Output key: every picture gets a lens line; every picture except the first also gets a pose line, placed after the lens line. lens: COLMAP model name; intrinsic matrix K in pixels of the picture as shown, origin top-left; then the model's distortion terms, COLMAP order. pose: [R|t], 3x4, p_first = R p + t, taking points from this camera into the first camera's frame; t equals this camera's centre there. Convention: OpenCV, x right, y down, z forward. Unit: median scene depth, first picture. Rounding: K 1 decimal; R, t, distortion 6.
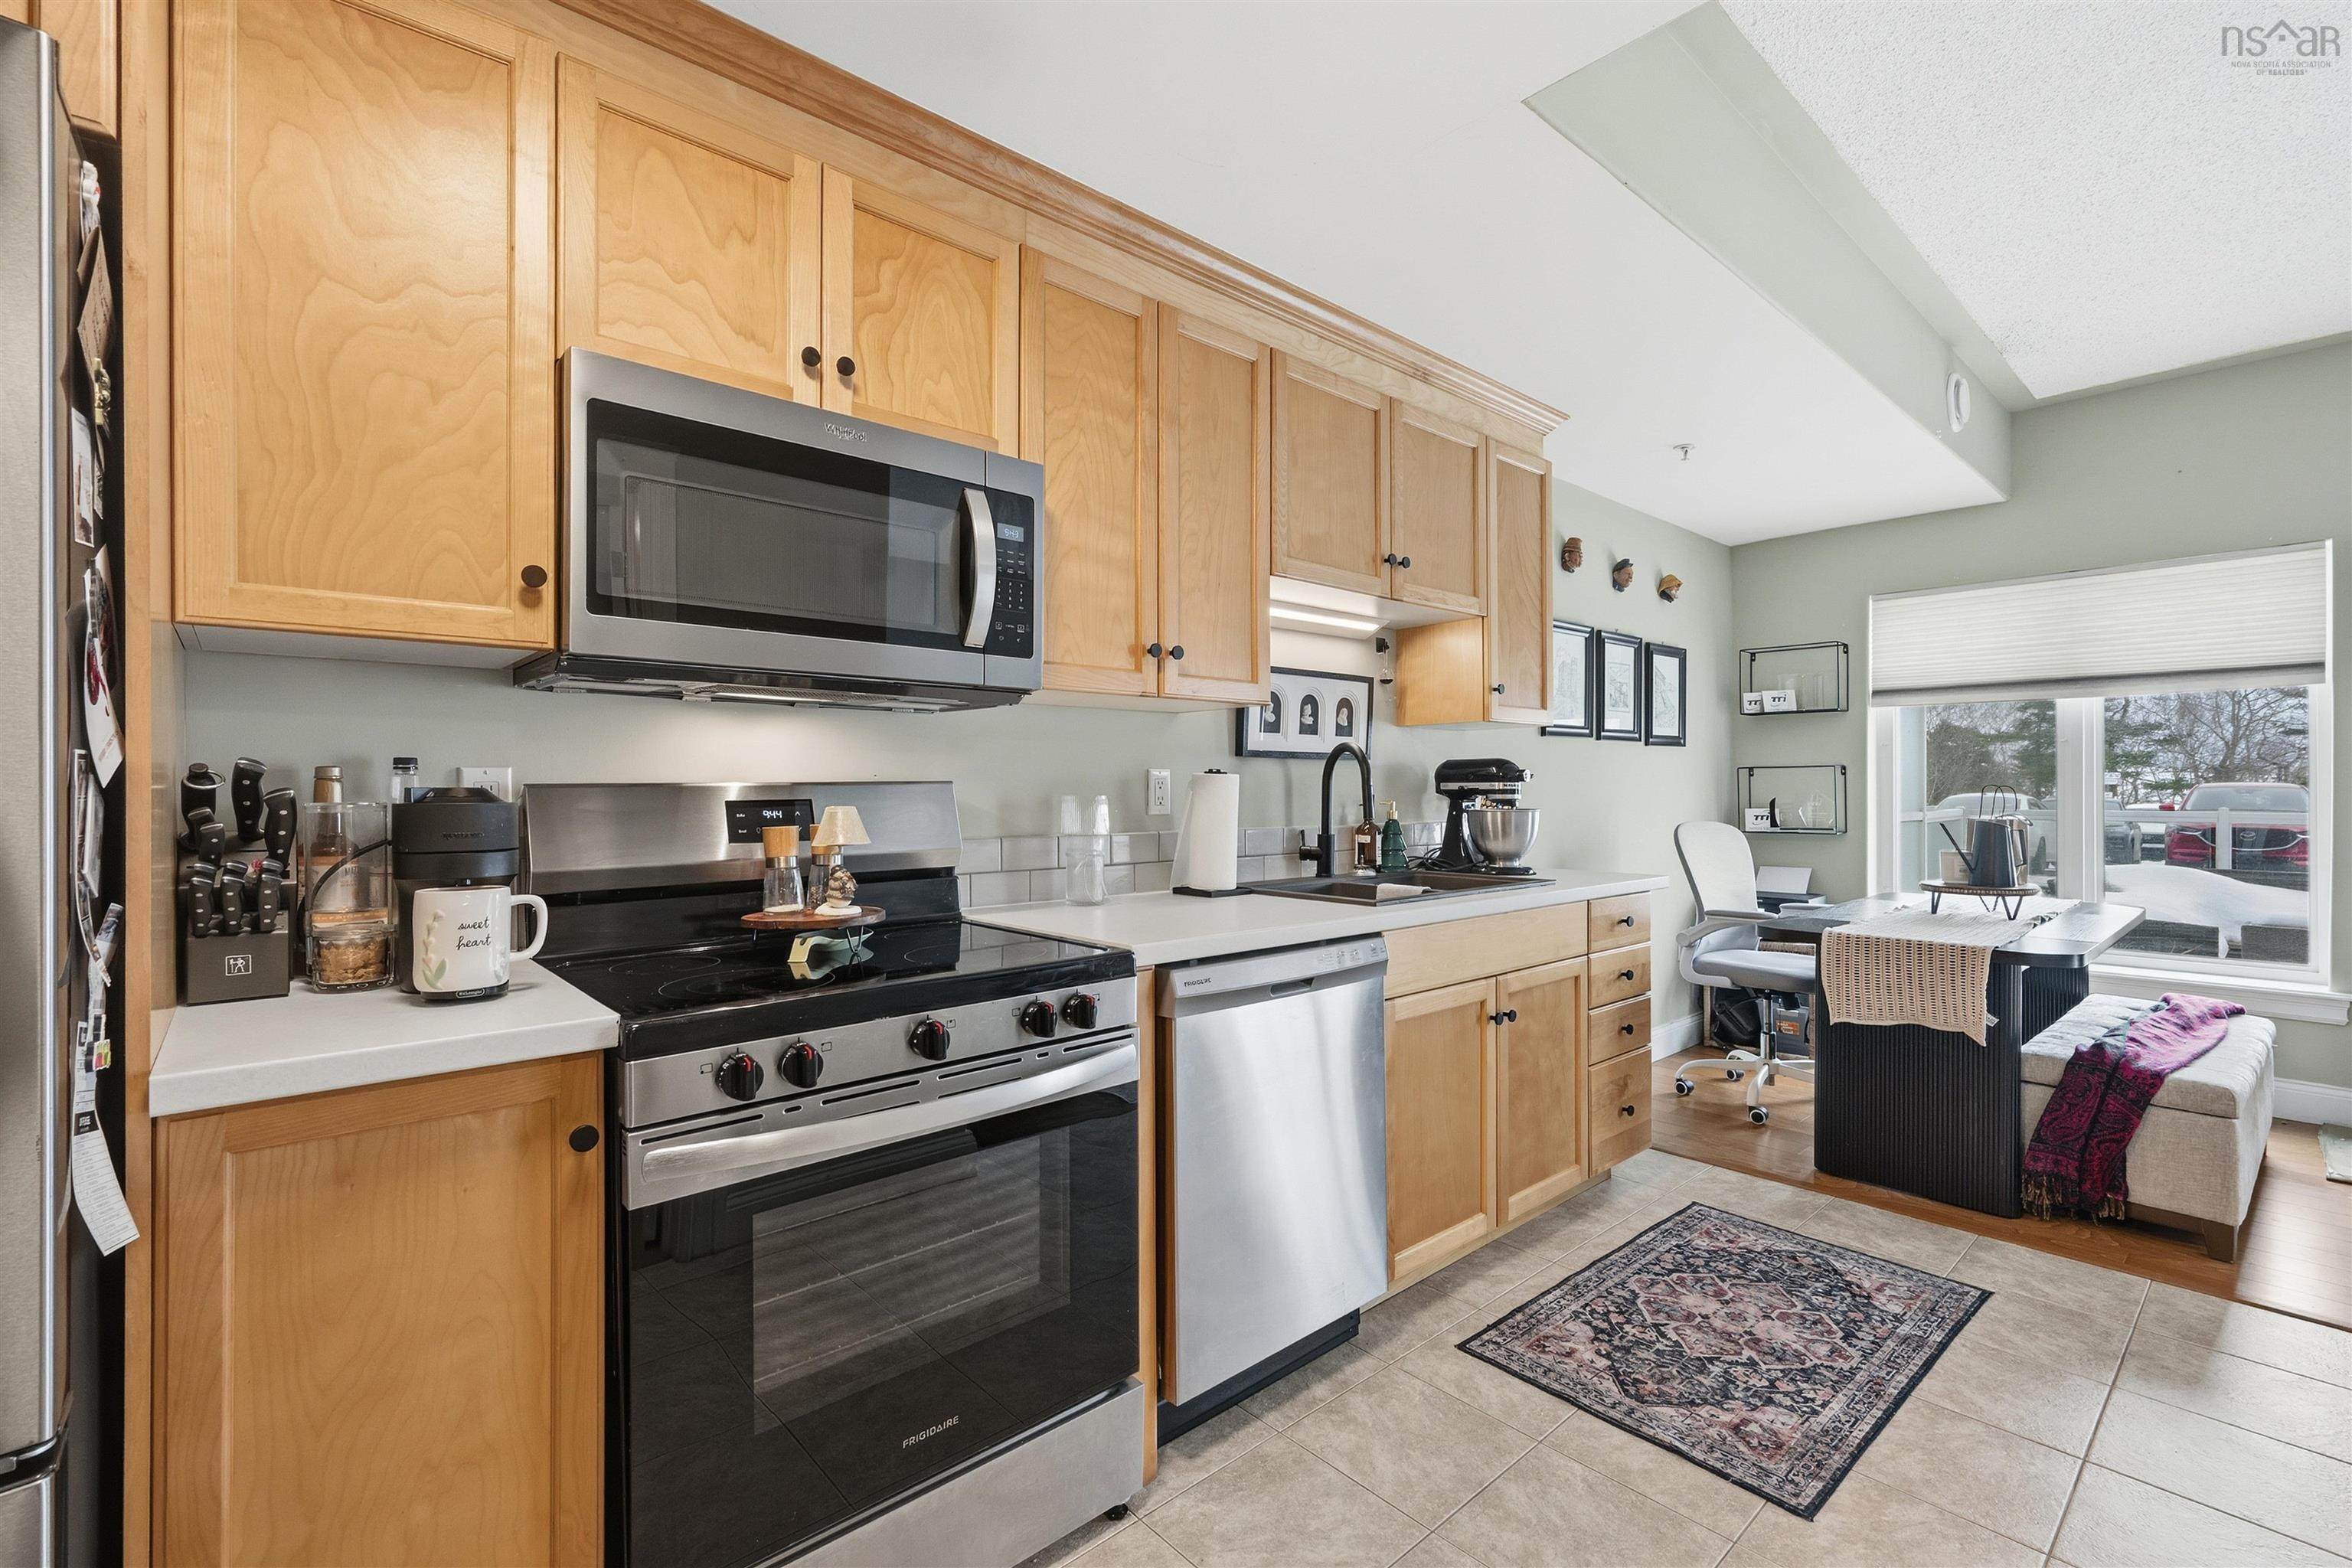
lens RADIAL K [[1034.8, 0, 1186.4], [0, 1034.8, 787.0], [0, 0, 1]] dist [0.002706, -0.000255]
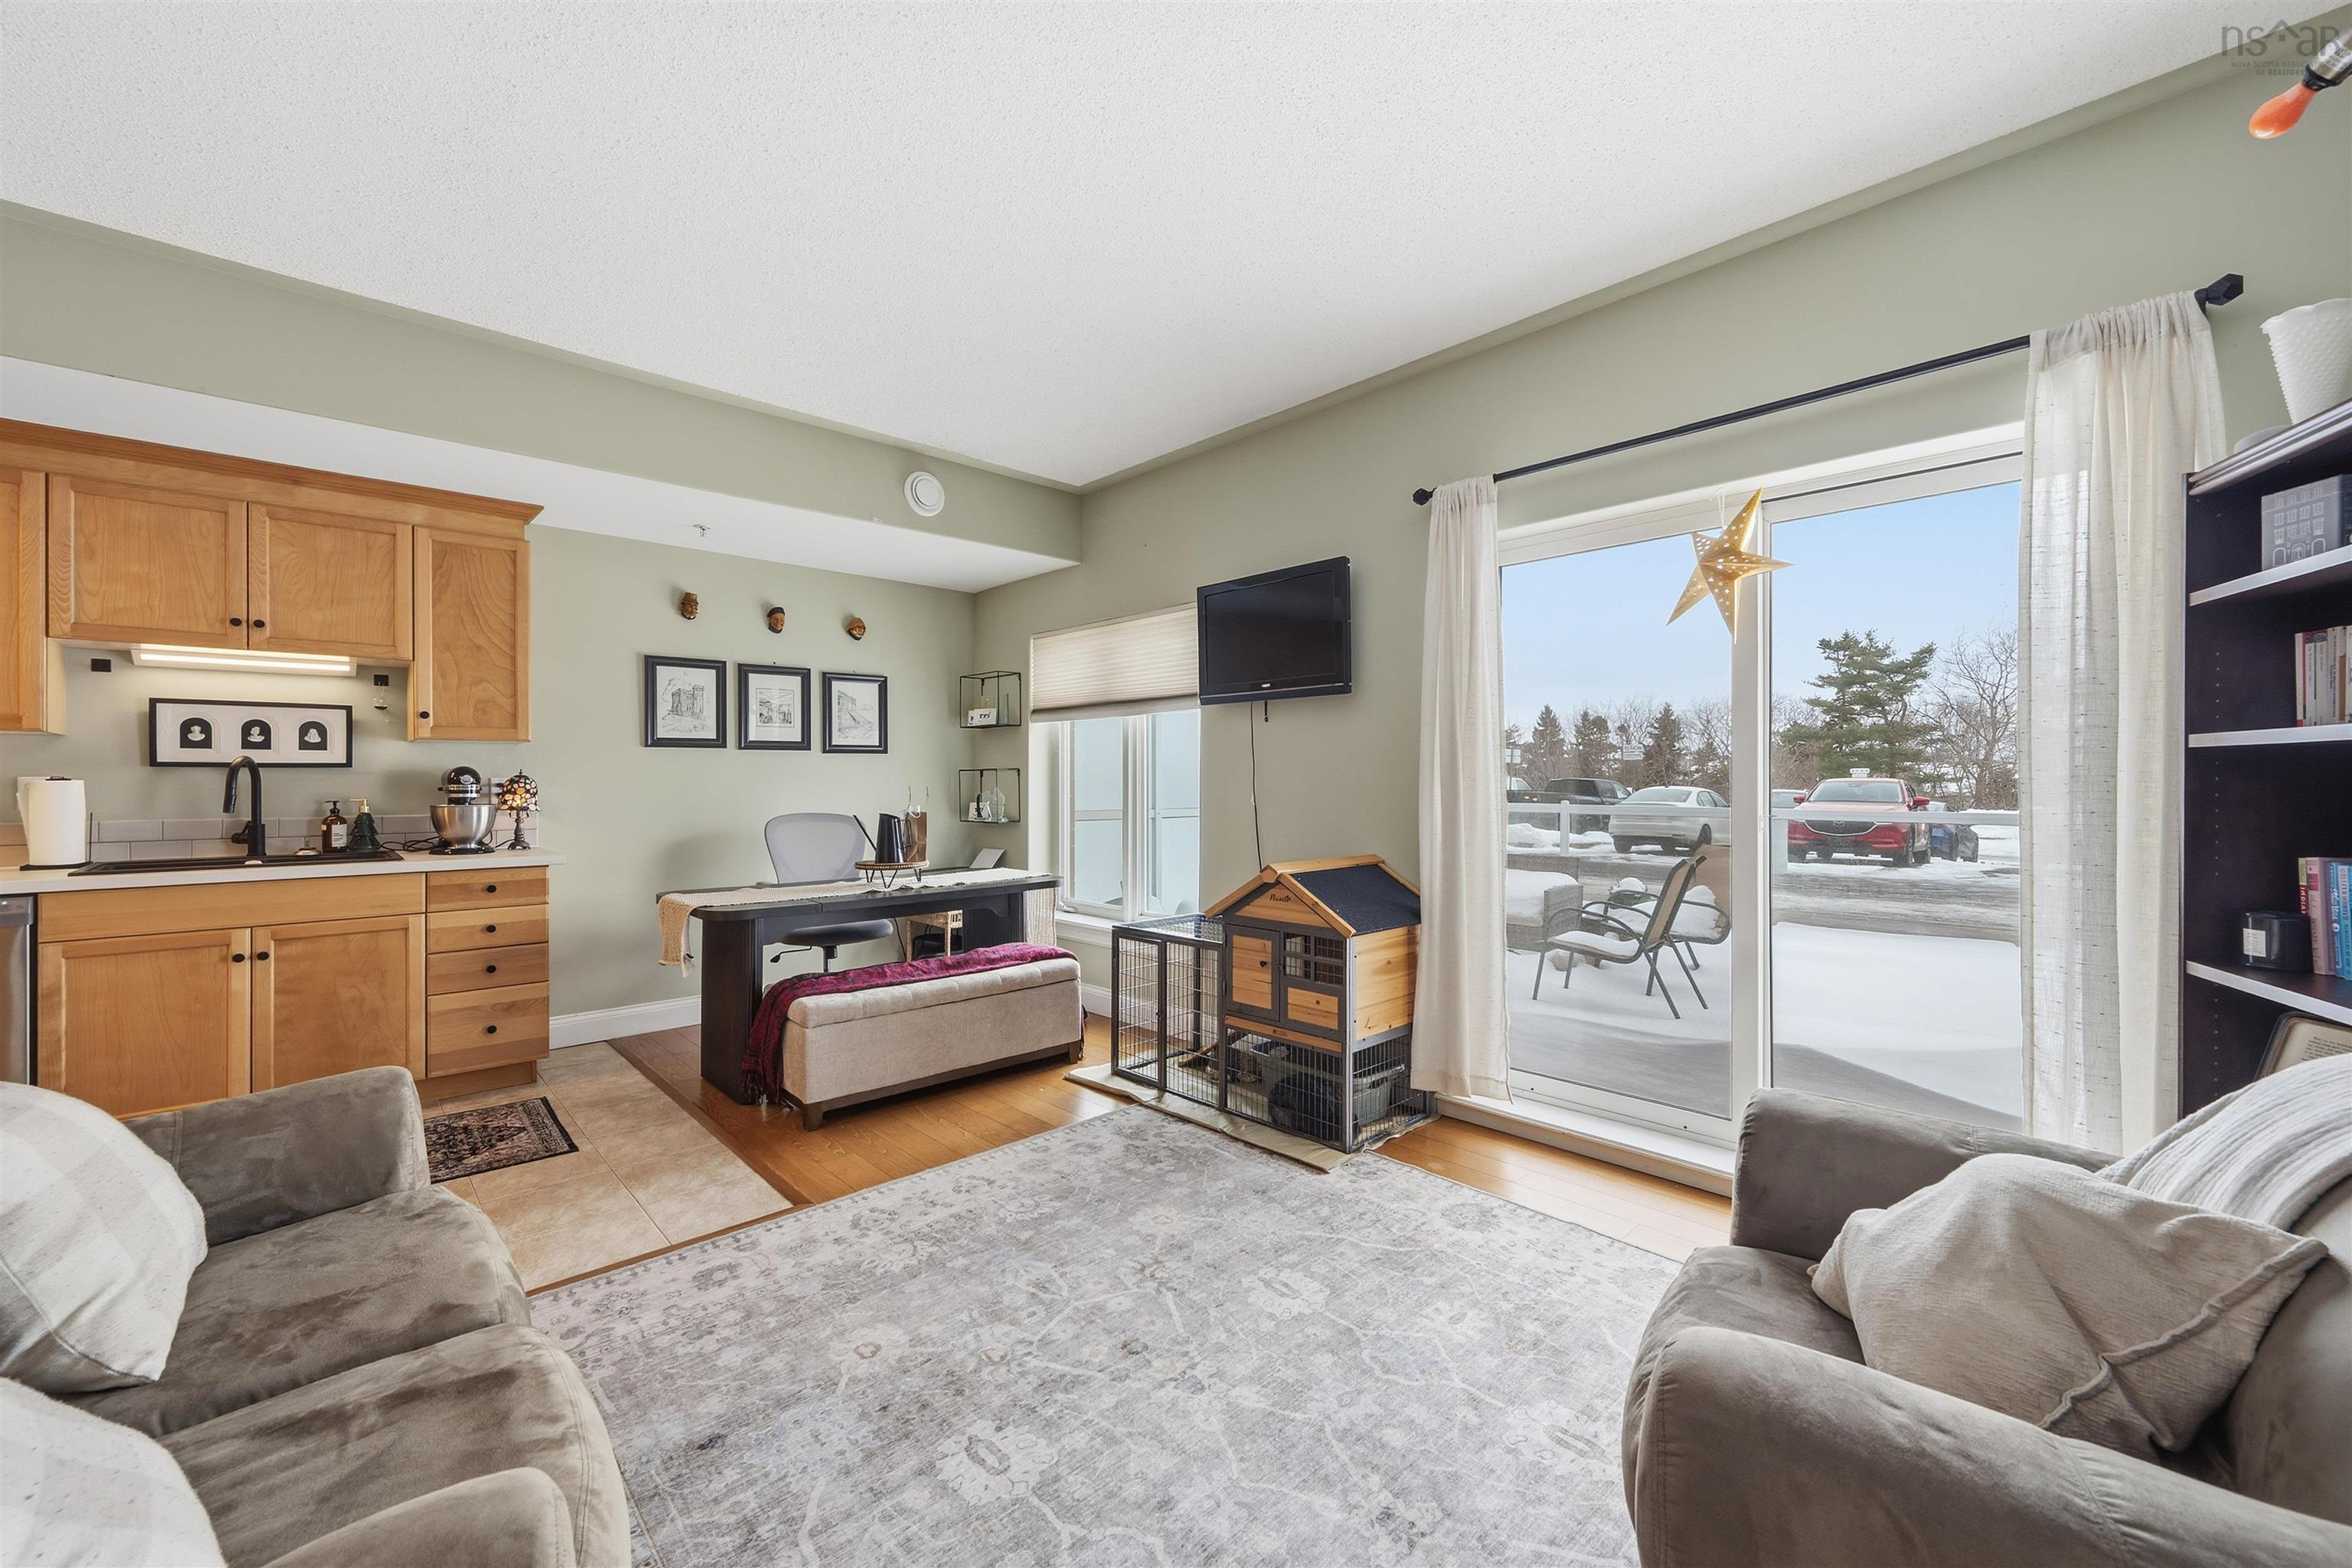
lens RADIAL K [[929.0, 0, 1179.5], [0, 929.0, 778.7], [0, 0, 1]] dist [0.000566, 0.000023]
pose [[0.999853, -0.001211, 0.017078, 1.423522], [0.001251, 0.999996, -0.002359, -0.009530], [-0.017075, 0.002380, 0.999851, -0.243497]]
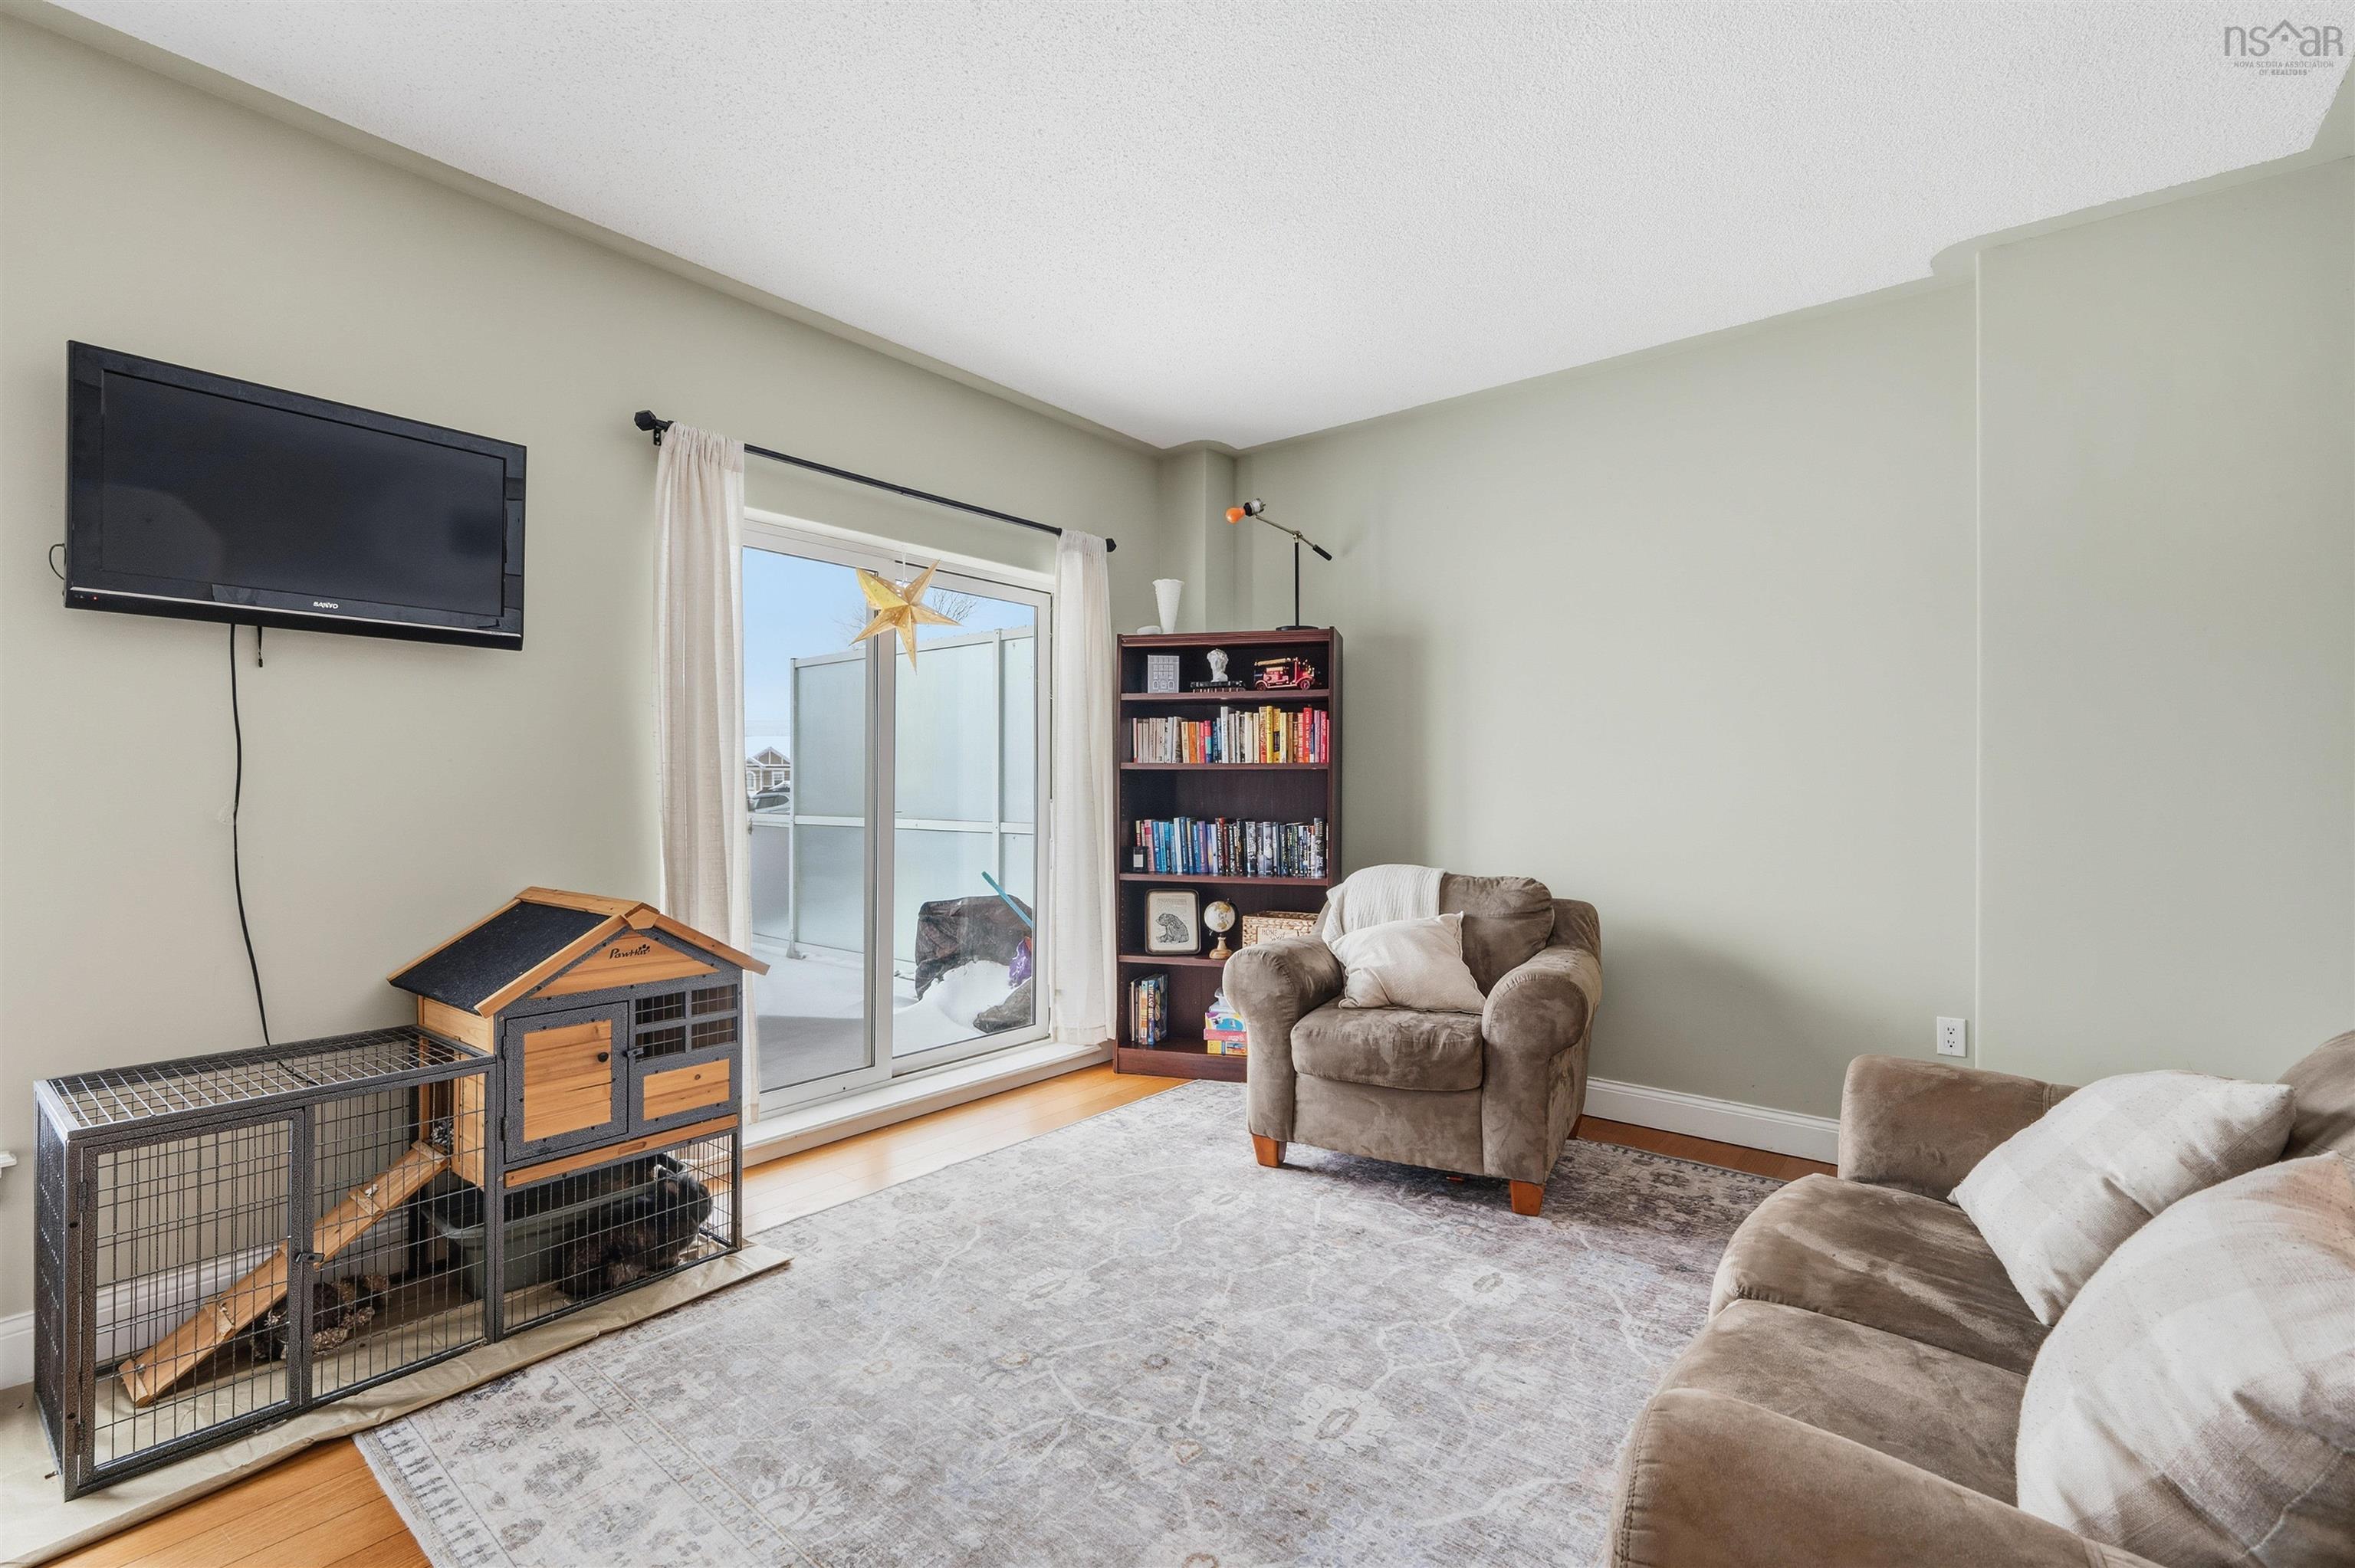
lens RADIAL K [[1035.9, 0, 1187.9], [0, 1035.9, 787.0], [0, 0, 1]] dist [0.002706, -0.000255]
pose [[-0.158536, 0.001133, 0.987353, 0.605130], [-0.004322, 0.999989, -0.001841, -0.003904], [-0.987344, -0.004559, -0.158529, 0.598360]]
